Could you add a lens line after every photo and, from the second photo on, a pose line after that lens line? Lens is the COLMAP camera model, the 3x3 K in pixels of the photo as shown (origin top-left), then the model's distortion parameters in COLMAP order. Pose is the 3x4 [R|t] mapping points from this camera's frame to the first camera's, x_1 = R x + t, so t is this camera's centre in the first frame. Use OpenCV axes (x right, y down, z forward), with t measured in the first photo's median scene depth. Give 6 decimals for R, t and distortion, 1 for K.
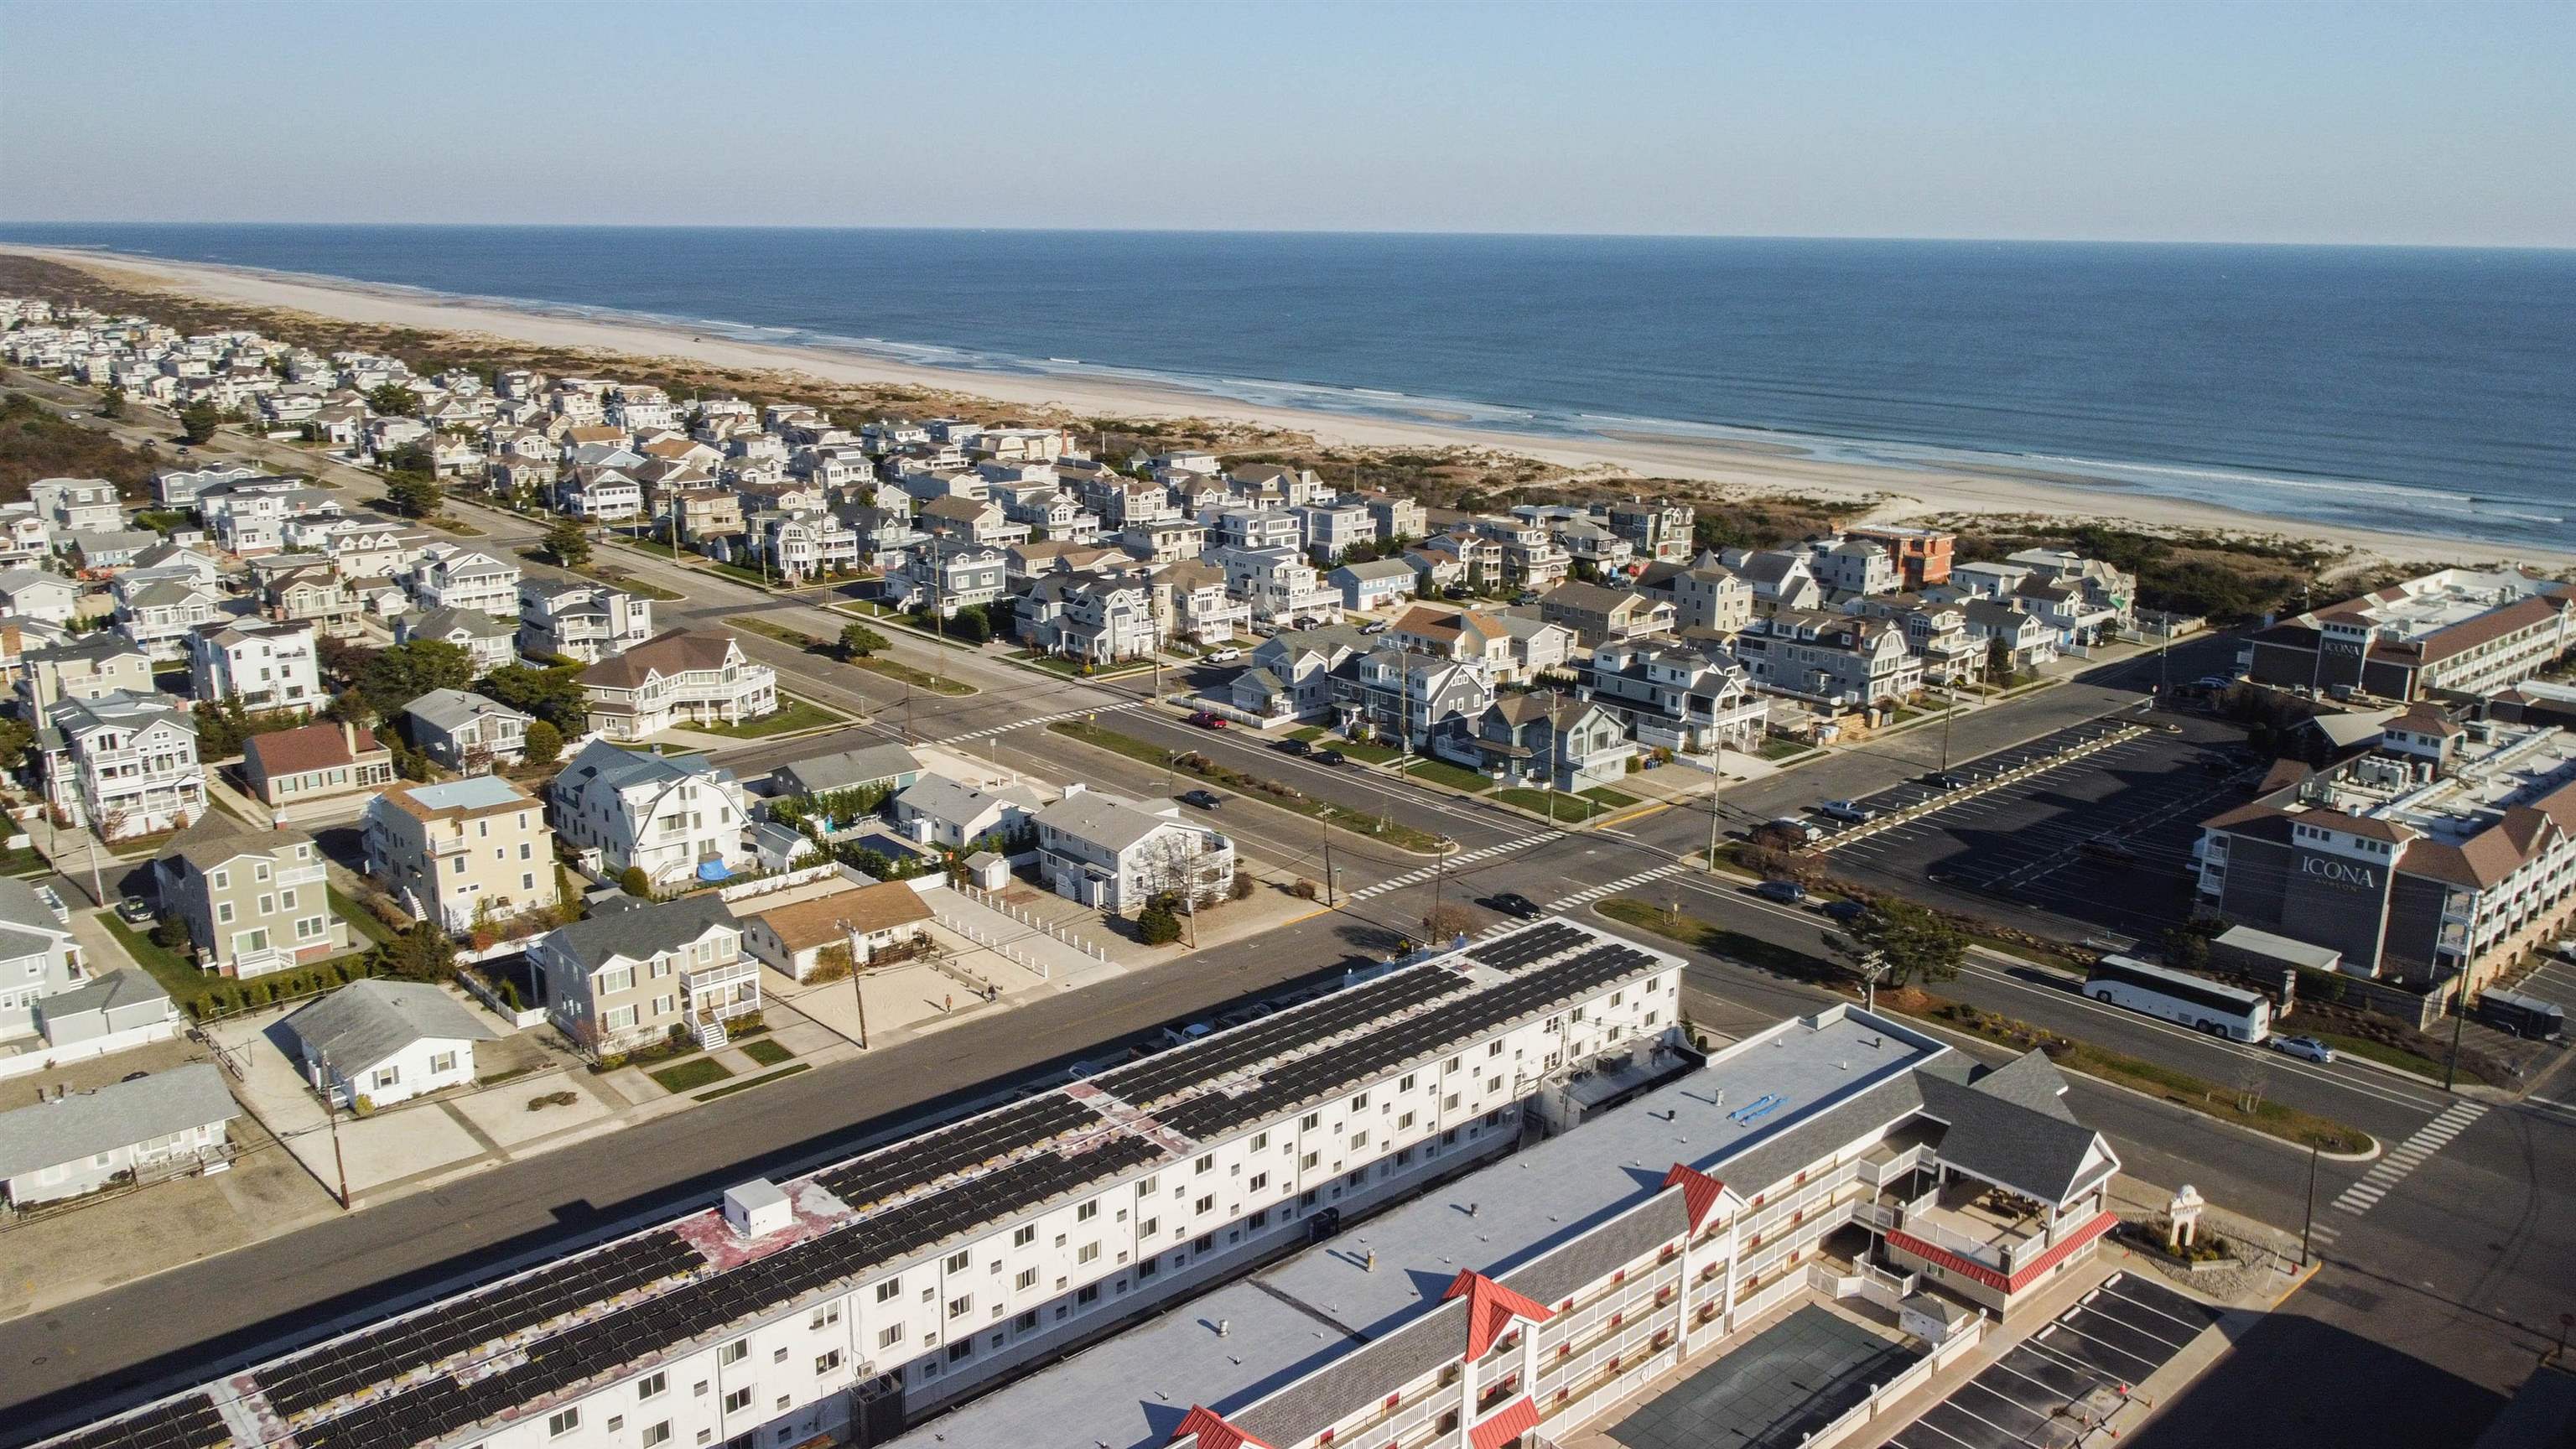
lens RADIAL K [[1938.4, 0, 1288.0], [0, 1938.4, 724.5], [0, 0, 1]] dist [-0.006105, -0.002666]
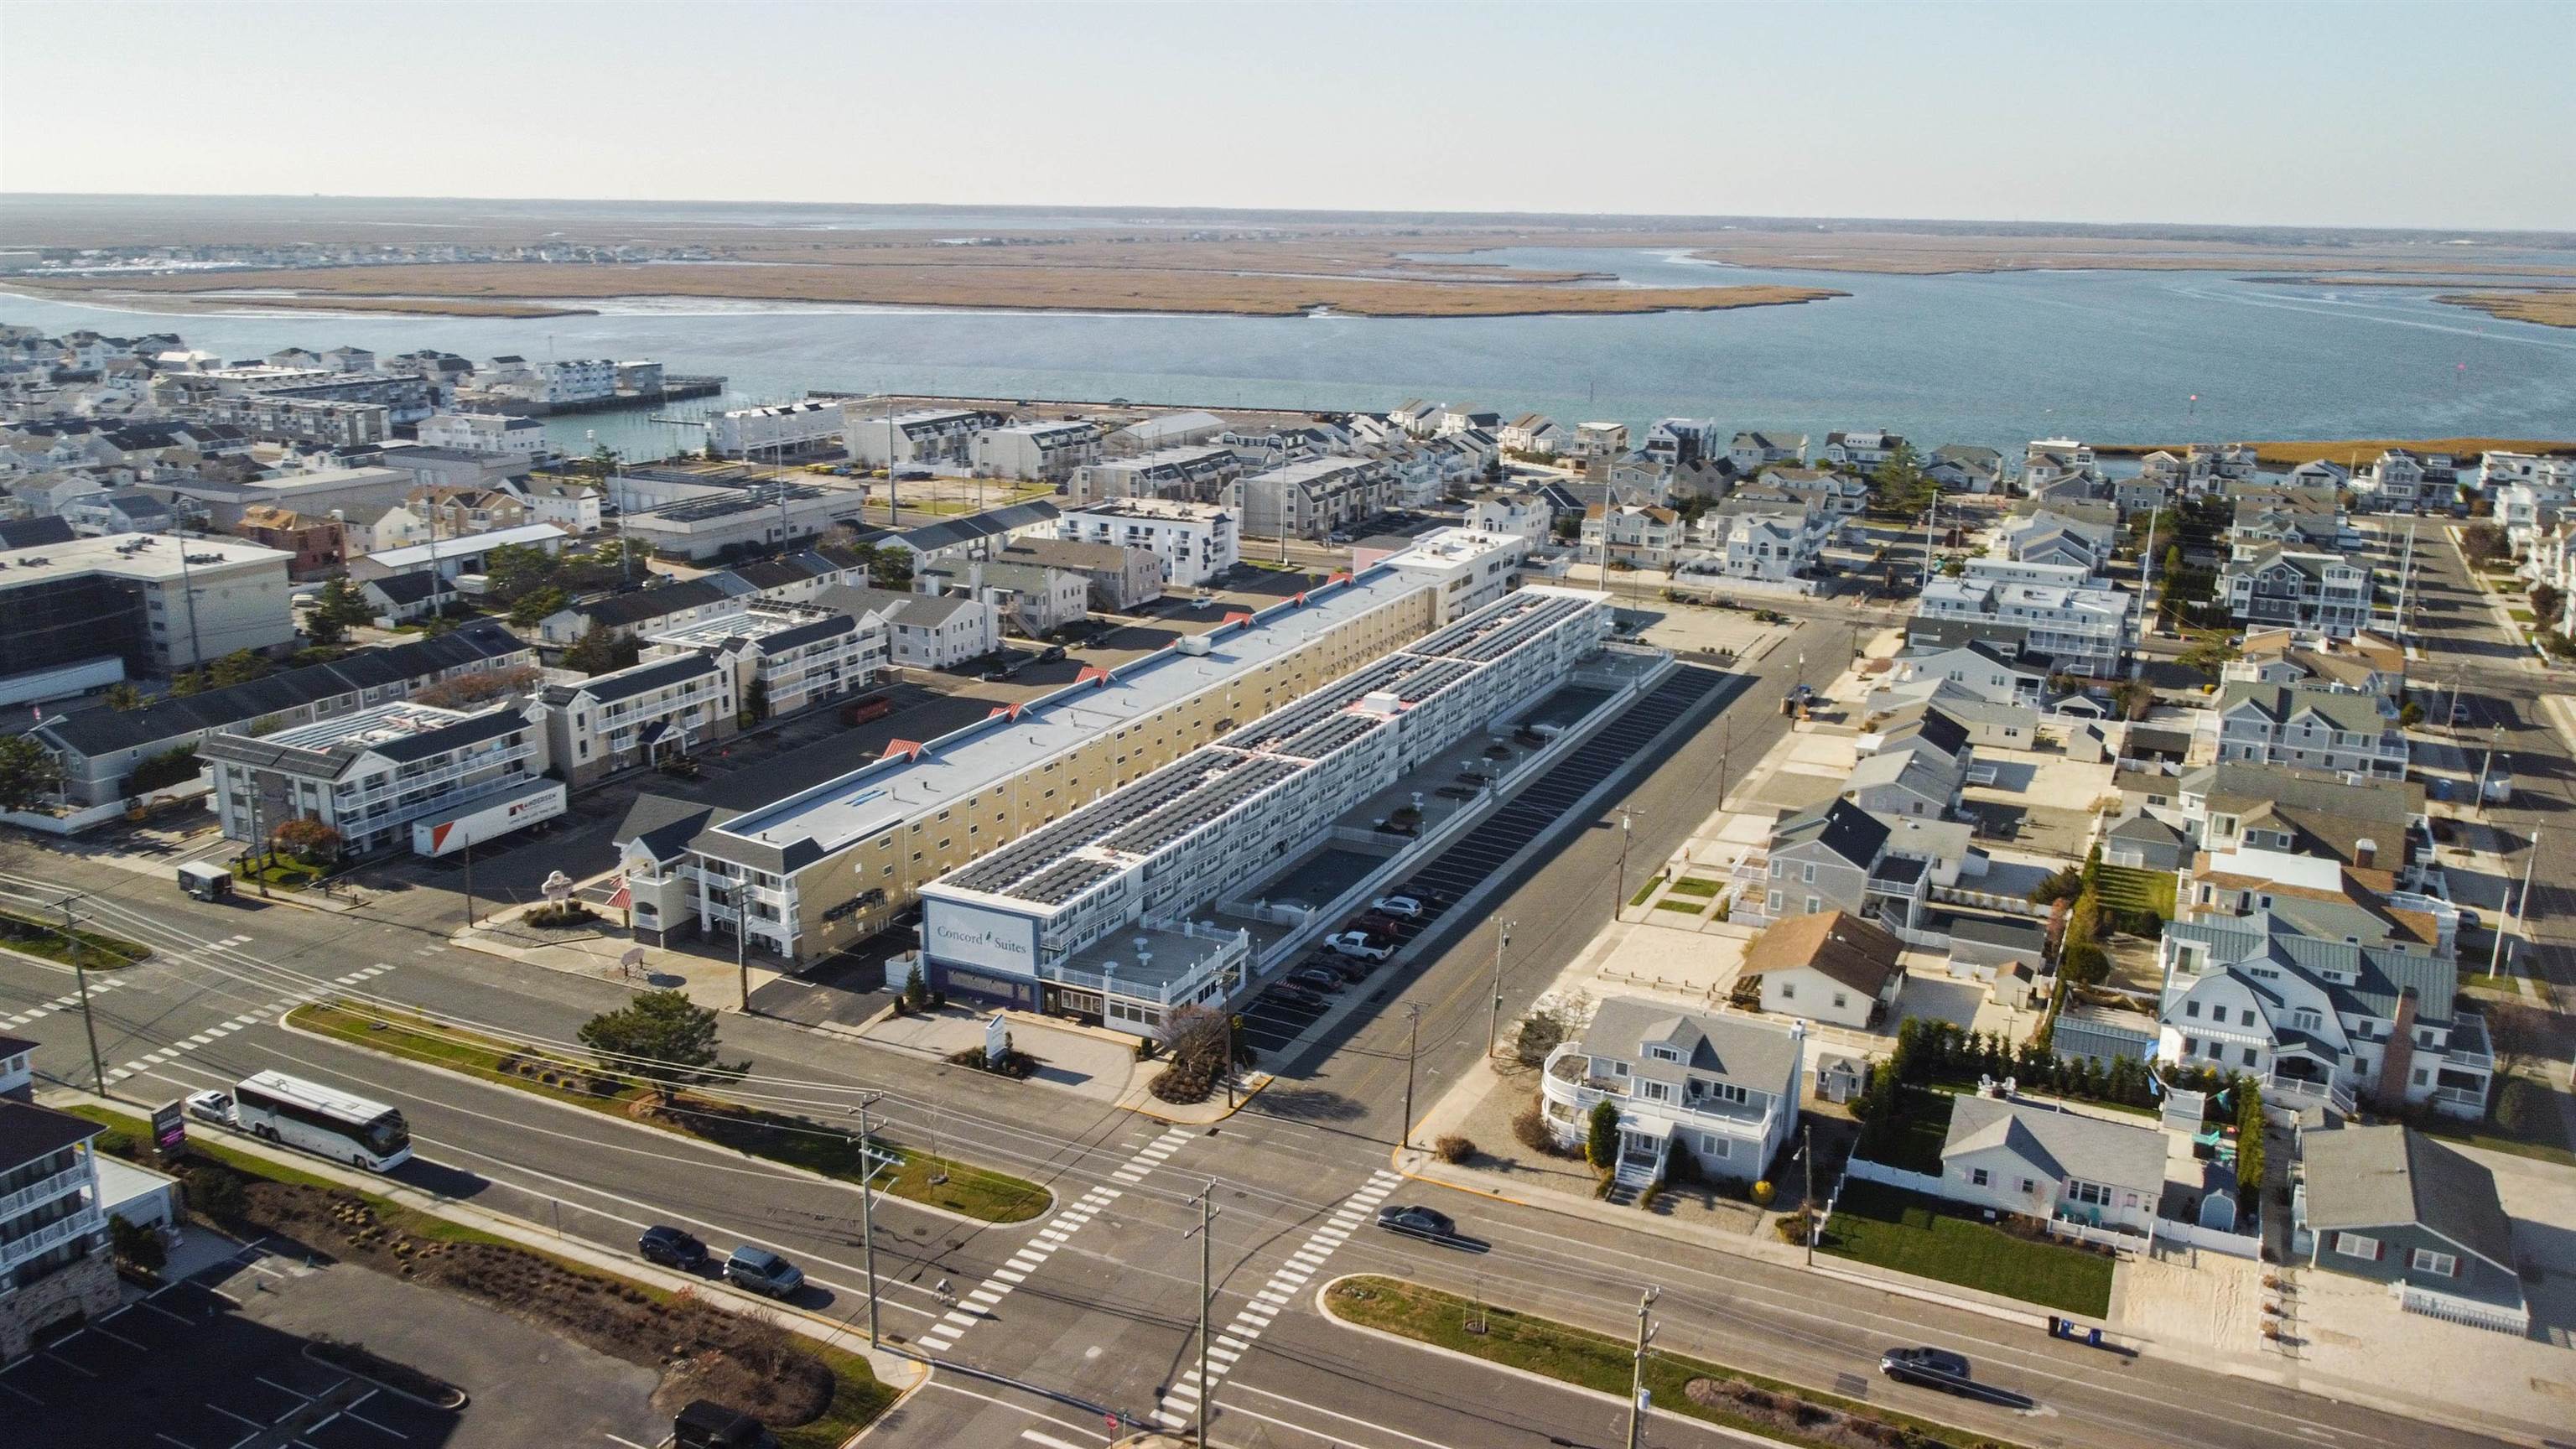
lens RADIAL K [[1938.4, 0, 1288.0], [0, 1938.4, 724.5], [0, 0, 1]] dist [-0.006105, -0.002666]
pose [[-0.929451, 0.074240, -0.361400, 0.356362], [-0.113530, 0.874467, 0.471613, -0.436918], [0.351045, 0.479370, -0.804346, 1.702888]]
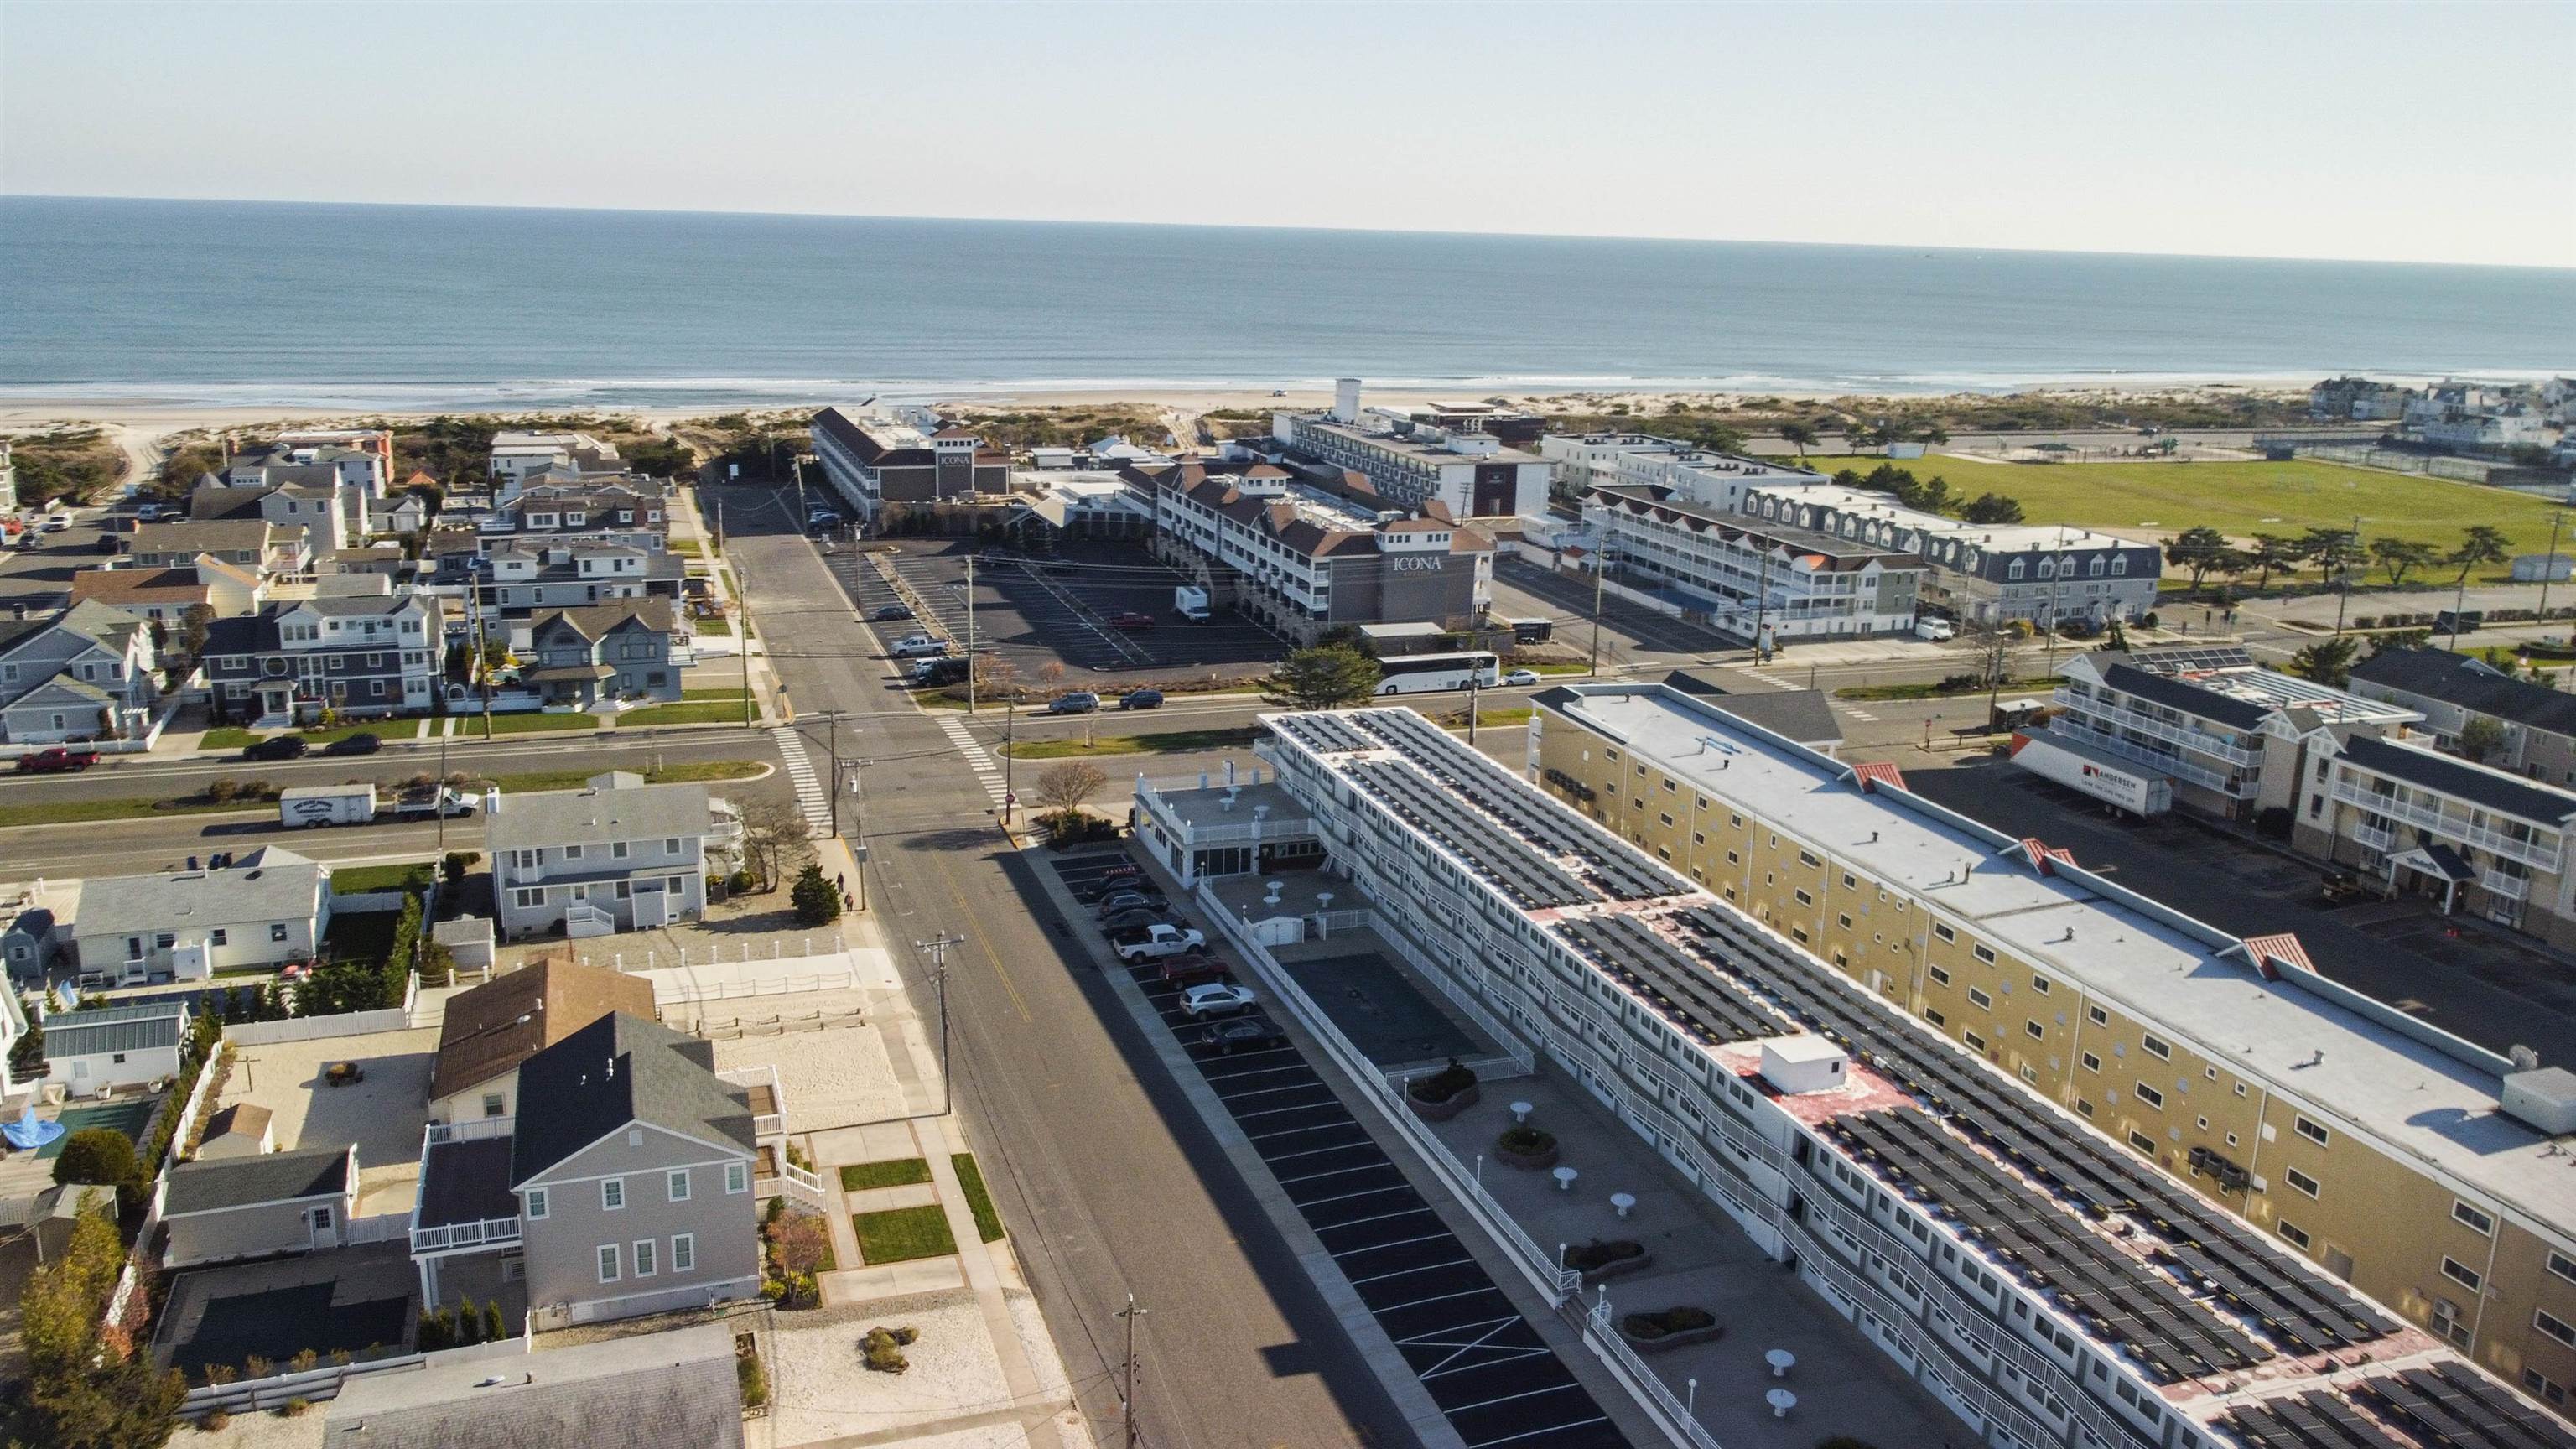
lens RADIAL K [[1938.4, 0, 1288.0], [0, 1938.4, 724.5], [0, 0, 1]] dist [-0.006105, -0.002666]
pose [[0.386210, -0.229603, 0.893378, -0.713070], [0.205527, 0.965597, 0.159314, -0.049524], [-0.899222, 0.122084, 0.420113, 0.546021]]
